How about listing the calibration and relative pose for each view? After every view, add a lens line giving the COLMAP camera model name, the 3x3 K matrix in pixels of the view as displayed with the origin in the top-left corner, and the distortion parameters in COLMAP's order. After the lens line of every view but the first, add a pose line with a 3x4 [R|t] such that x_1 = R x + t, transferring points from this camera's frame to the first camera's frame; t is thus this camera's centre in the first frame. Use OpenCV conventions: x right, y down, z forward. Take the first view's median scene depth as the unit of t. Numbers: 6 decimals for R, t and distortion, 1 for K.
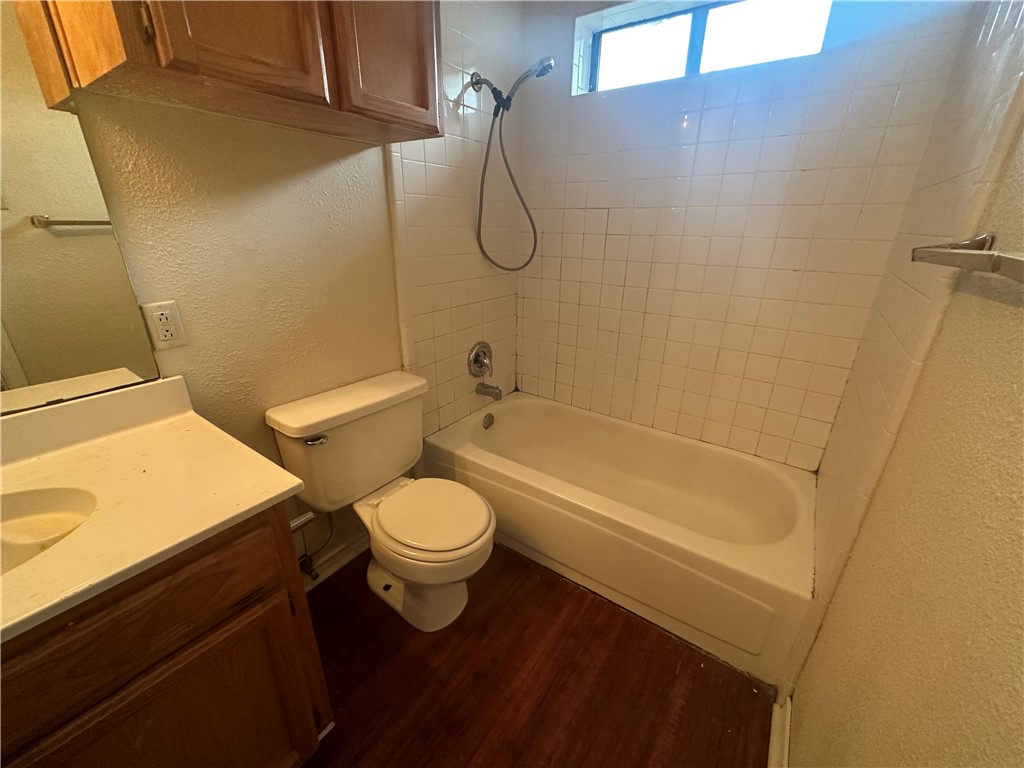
lens RADIAL K [[409.7, 0, 510.8], [0, 409.7, 385.1], [0, 0, 1]] dist [-0.002187, 0.000738]
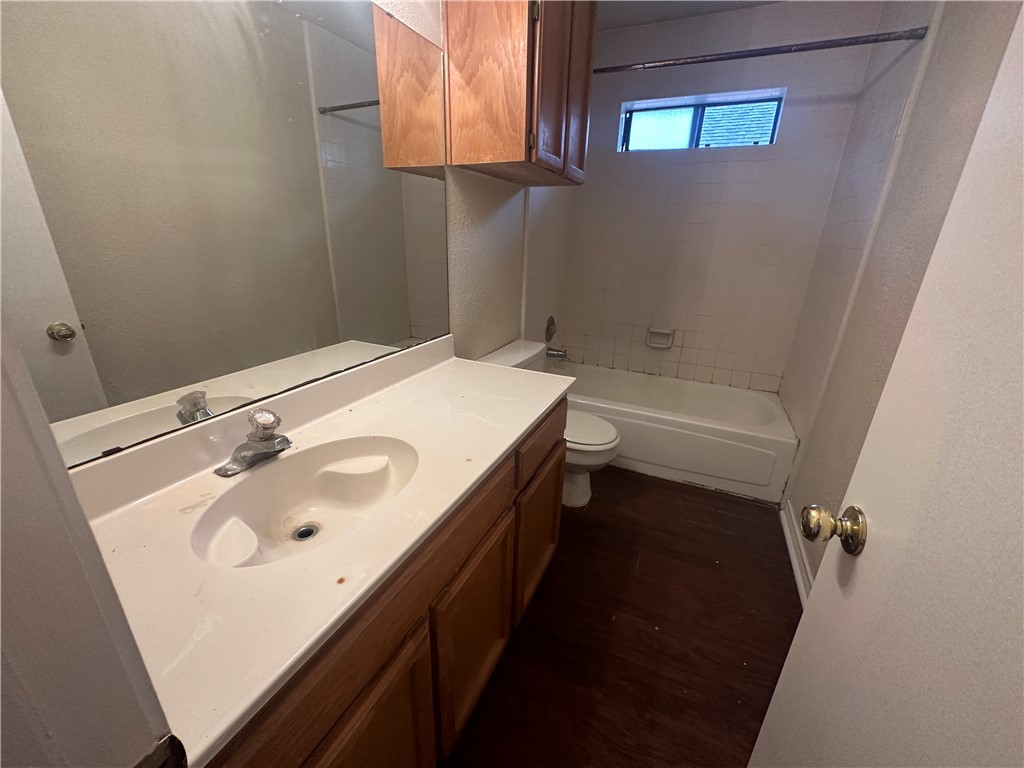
lens RADIAL K [[409.7, 0, 510.8], [0, 409.7, 385.1], [0, 0, 1]] dist [-0.002187, 0.000738]
pose [[0.981168, -0.063410, 0.182451, -0.708945], [0.066213, 0.997762, -0.009306, 0.163198], [-0.181453, 0.021212, 0.983171, -0.481254]]
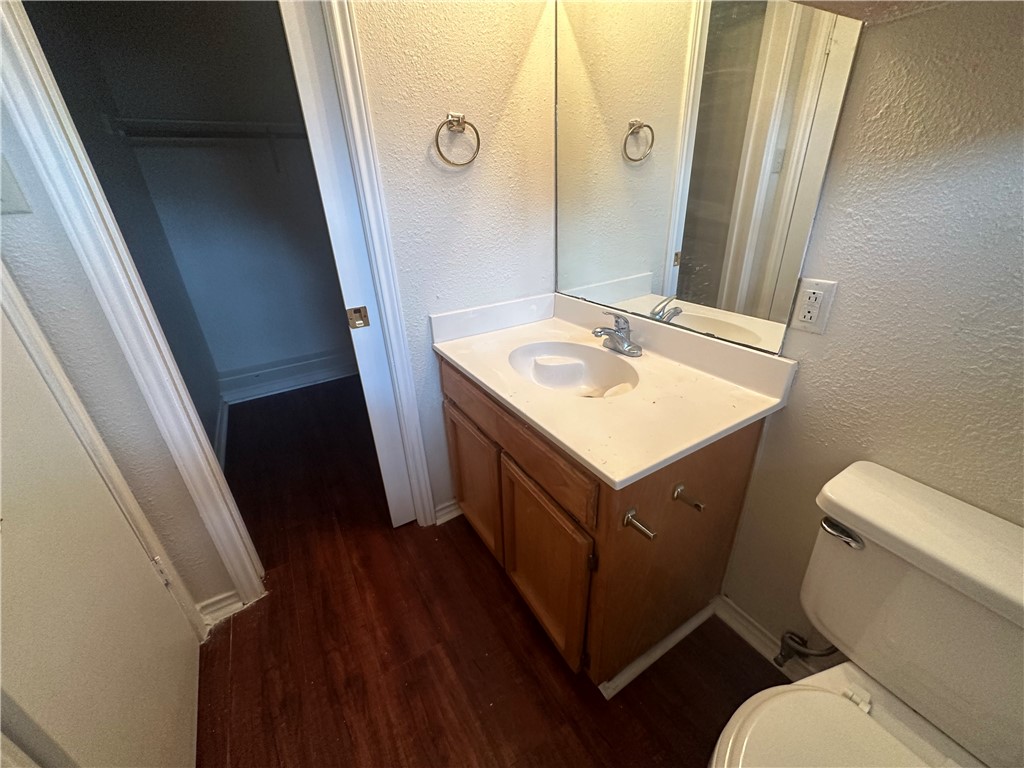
lens RADIAL K [[409.7, 0, 510.8], [0, 409.7, 385.1], [0, 0, 1]] dist [-0.002187, 0.000738]
pose [[-0.401805, 0.399504, -0.823984, 0.158584], [-0.303538, 0.790839, 0.531450, -0.218106], [0.863955, 0.463649, -0.196498, 0.536972]]
